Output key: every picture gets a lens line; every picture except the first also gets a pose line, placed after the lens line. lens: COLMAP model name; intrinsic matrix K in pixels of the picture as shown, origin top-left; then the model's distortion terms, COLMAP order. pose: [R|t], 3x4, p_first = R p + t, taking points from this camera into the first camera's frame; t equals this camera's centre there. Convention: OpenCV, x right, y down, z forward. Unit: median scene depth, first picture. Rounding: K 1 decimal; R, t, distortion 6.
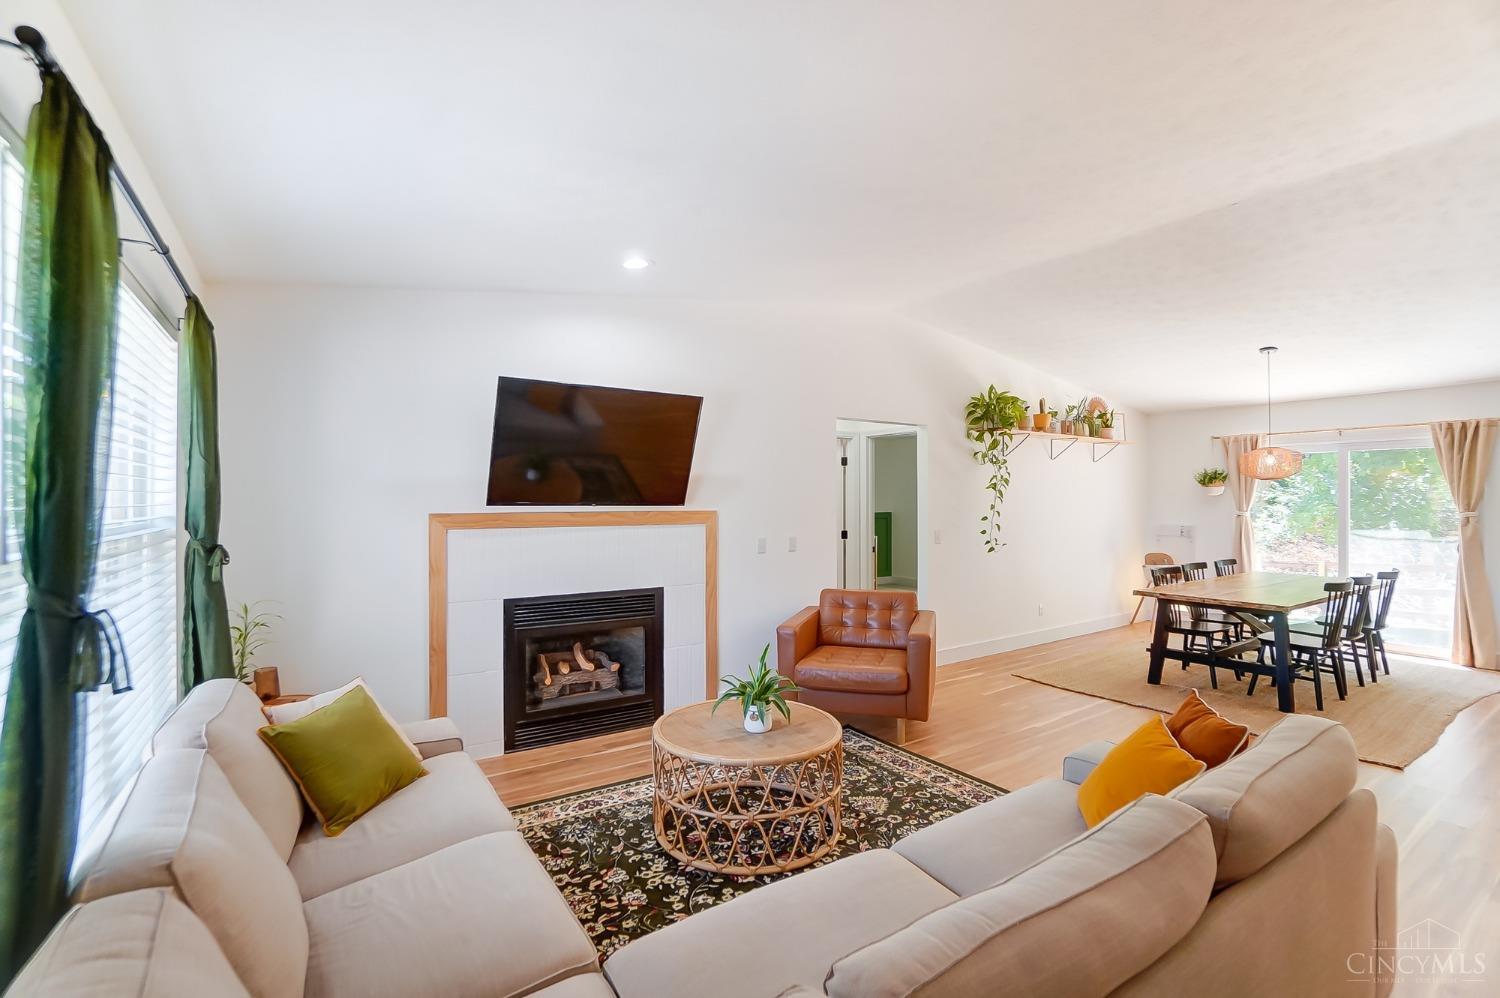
lens RADIAL K [[675.4, 0, 739.8], [0, 675.4, 494.0], [0, 0, 1]] dist [-0.054690, 0.016841]
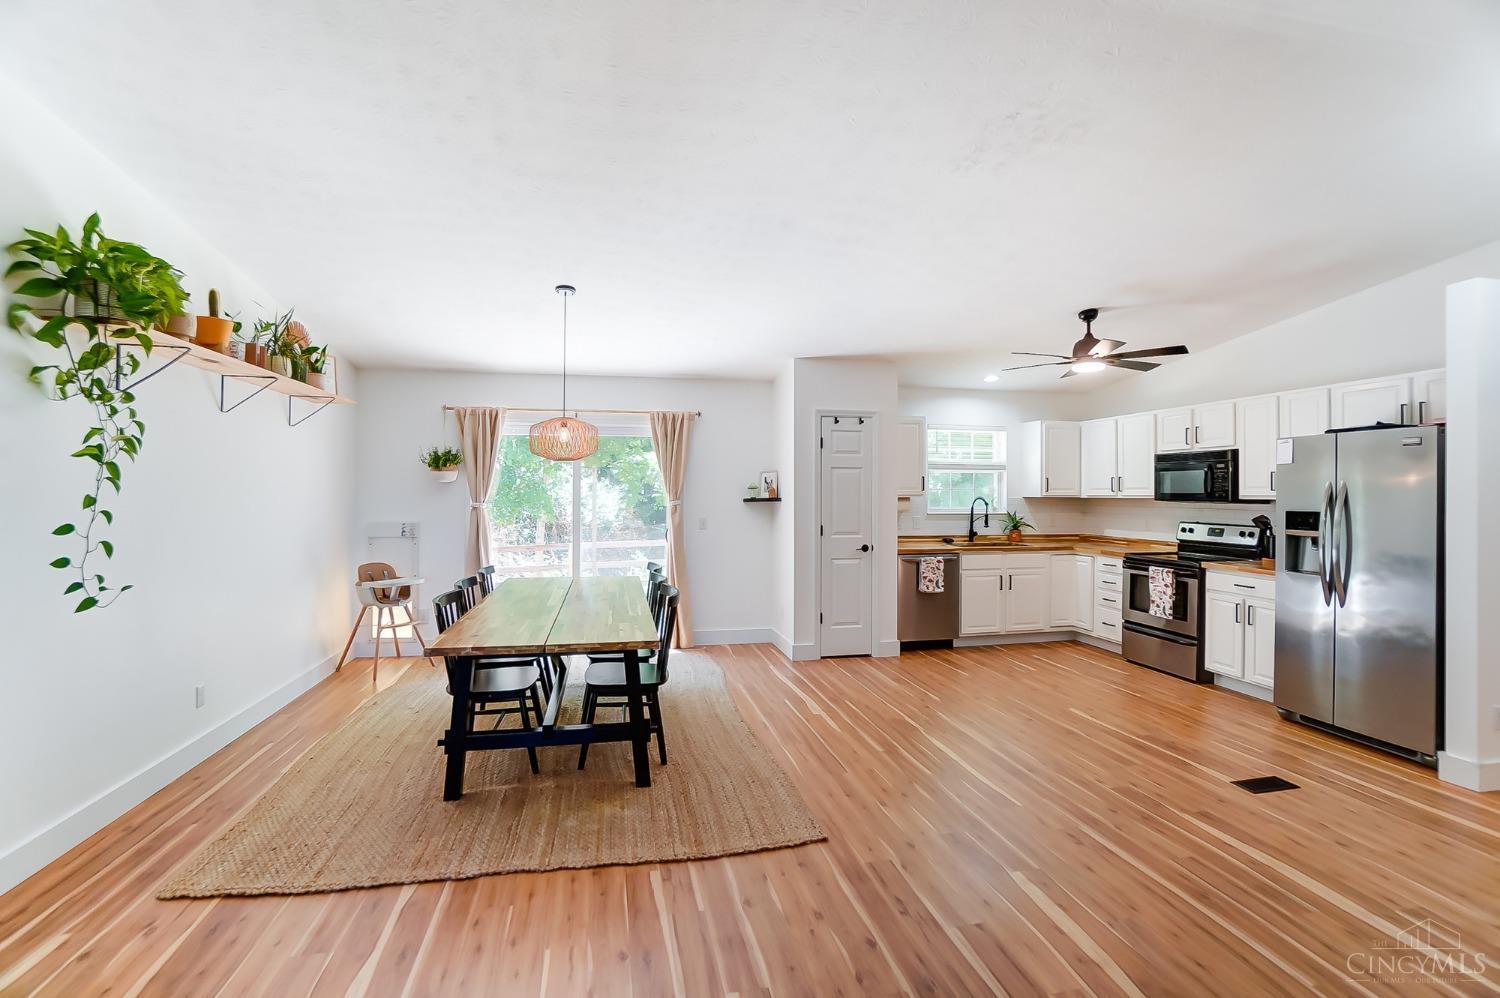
lens RADIAL K [[675.4, 0, 743.6], [0, 675.4, 489.2], [0, 0, 1]] dist [-0.054690, 0.016841]
pose [[0.372884, 0.003226, 0.927872, 0.160105], [-0.009877, 0.999951, 0.000493, 0.007627], [-0.927825, -0.009349, 0.372897, 0.495241]]
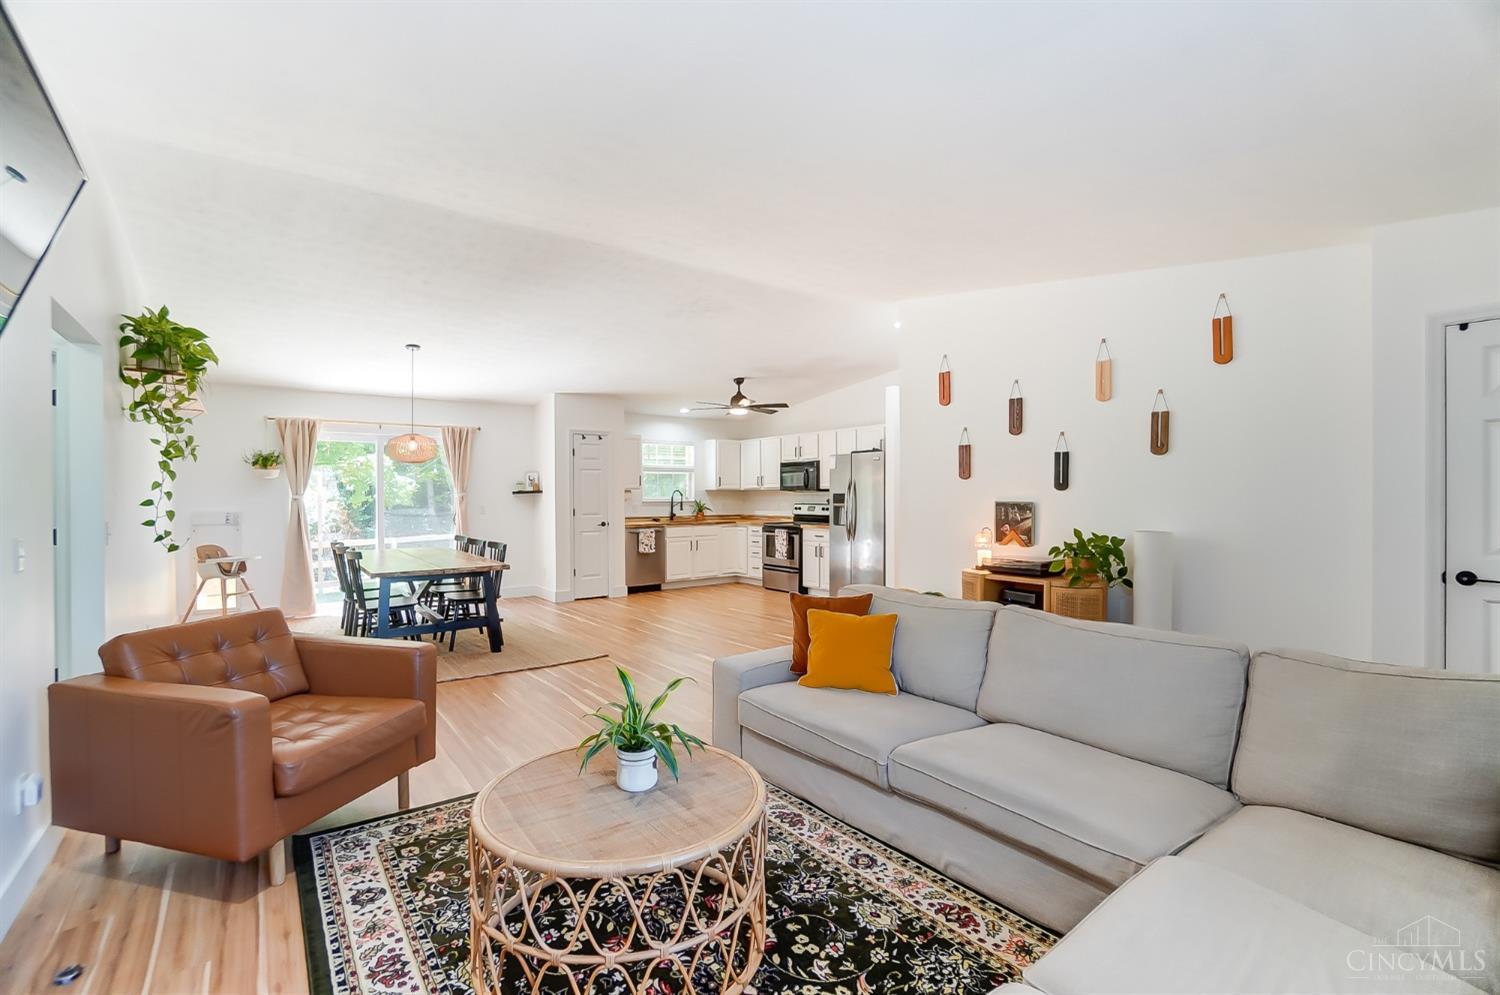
lens RADIAL K [[675.4, 0, 747.9], [0, 675.4, 493.8], [0, 0, 1]] dist [-0.054690, 0.016841]
pose [[-0.065591, 0.000232, 0.997847, -0.341566], [-0.003119, 0.999995, -0.000437, 0.027625], [-0.997842, -0.003141, -0.065590, 0.481400]]
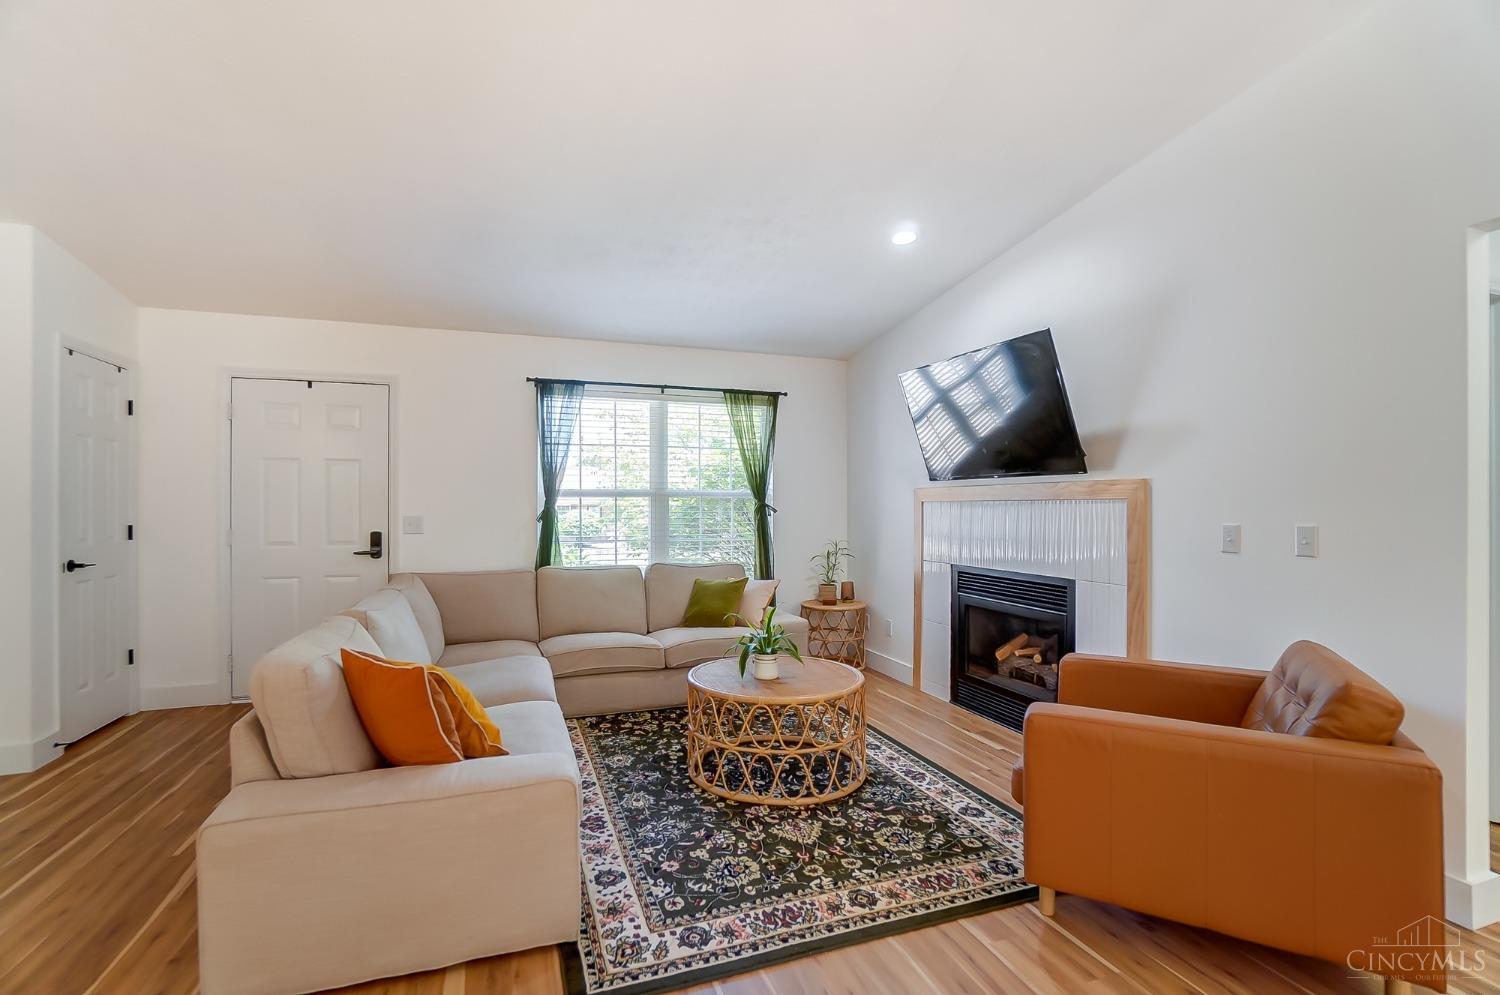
lens RADIAL K [[675.4, 0, 748.9], [0, 675.4, 507.2], [0, 0, 1]] dist [-0.054690, 0.016841]
pose [[-0.233020, 0.000660, -0.972472, 0.556883], [0.005074, 0.999987, -0.000537, 0.040918], [0.972459, -0.005059, -0.233020, 0.632486]]
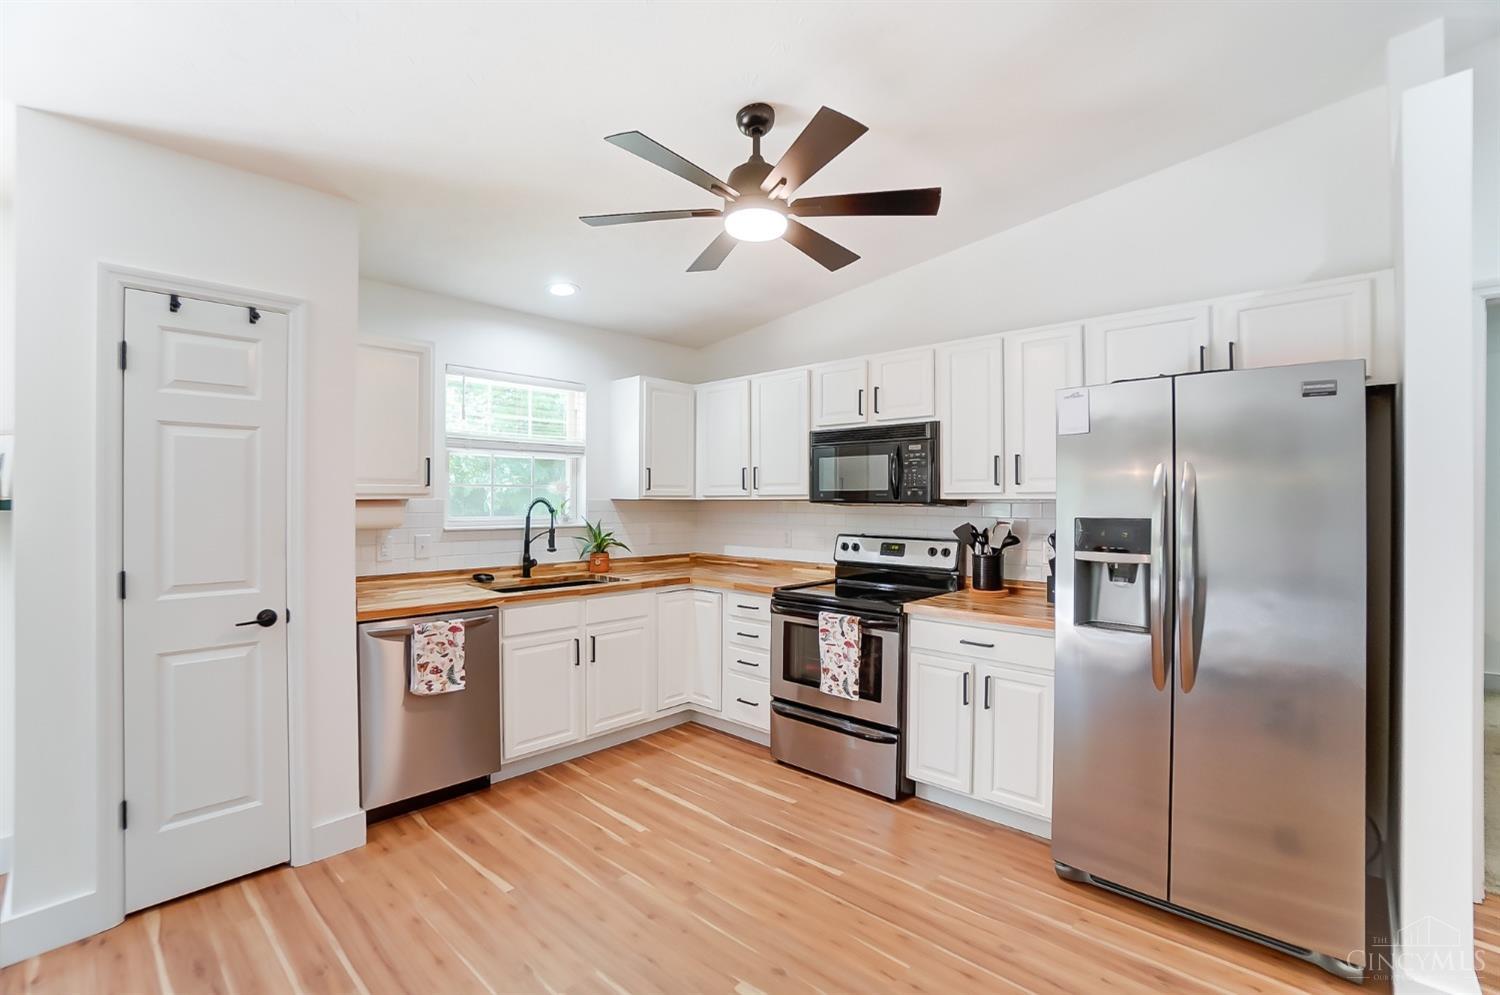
lens RADIAL K [[675.4, 0, 746.6], [0, 675.4, 497.1], [0, 0, 1]] dist [-0.054690, 0.016841]
pose [[-0.228073, 0.000981, 0.973643, 0.694378], [-0.009664, 0.999948, -0.003272, 0.016486], [-0.973596, -0.010155, -0.228052, 0.502065]]
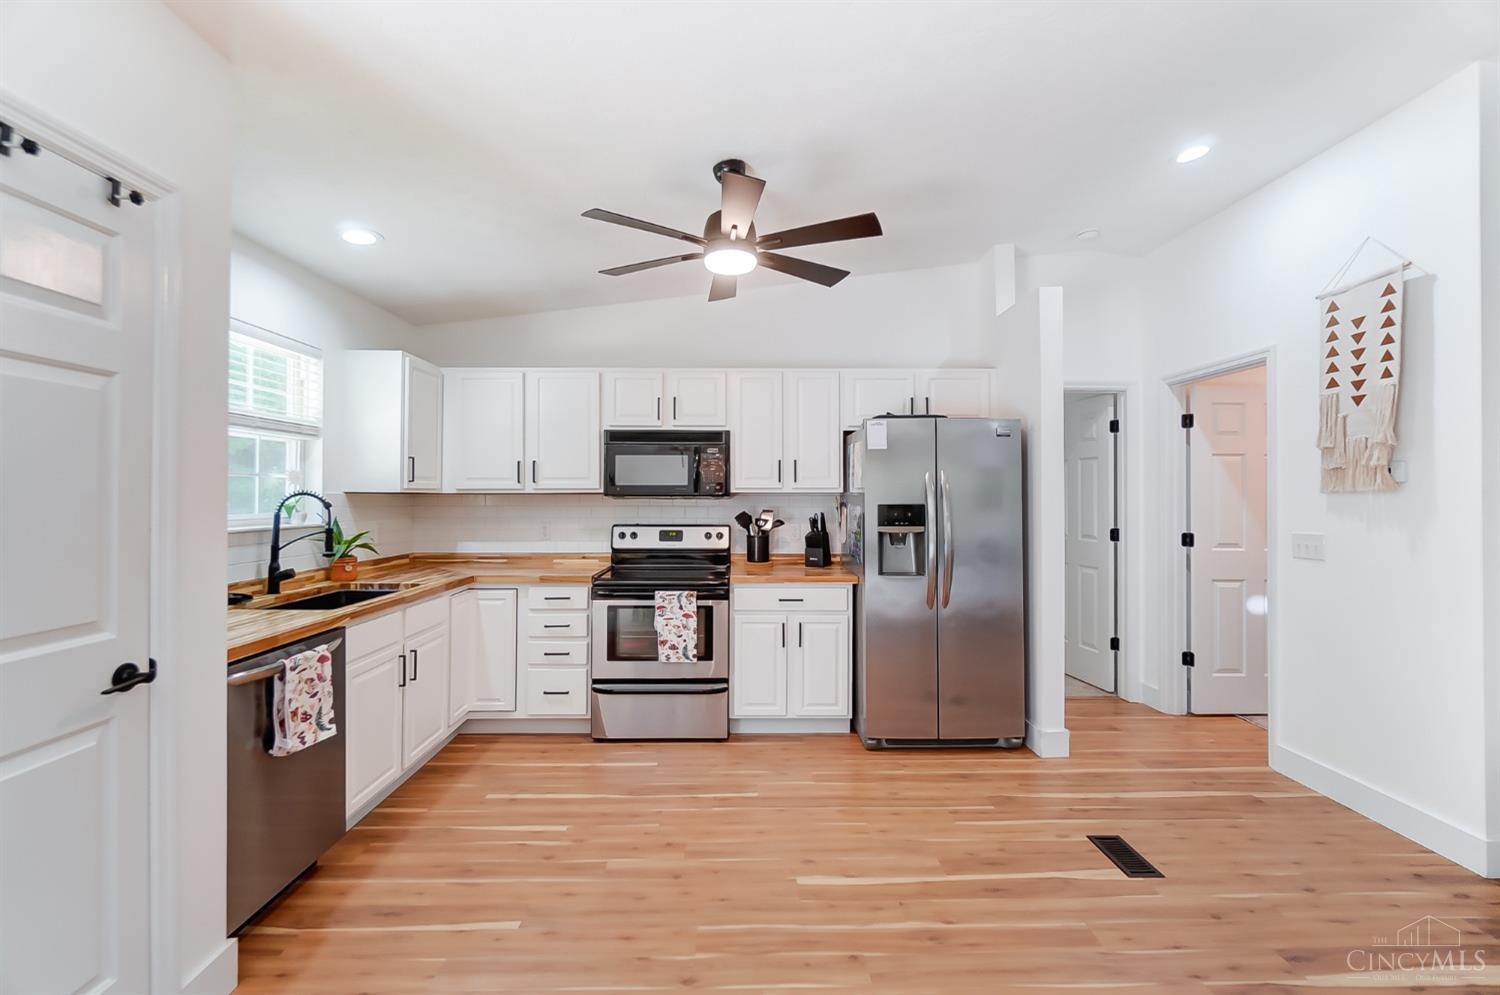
lens RADIAL K [[655.1, 0, 748.2], [0, 655.1, 488.9], [0, 0, 1]] dist [0.001635, -0.000994]
pose [[-0.843161, 0.003374, 0.537650, 0.820934], [-0.006722, 0.999836, -0.016815, 0.022338], [-0.537619, -0.017792, -0.843000, 0.791762]]
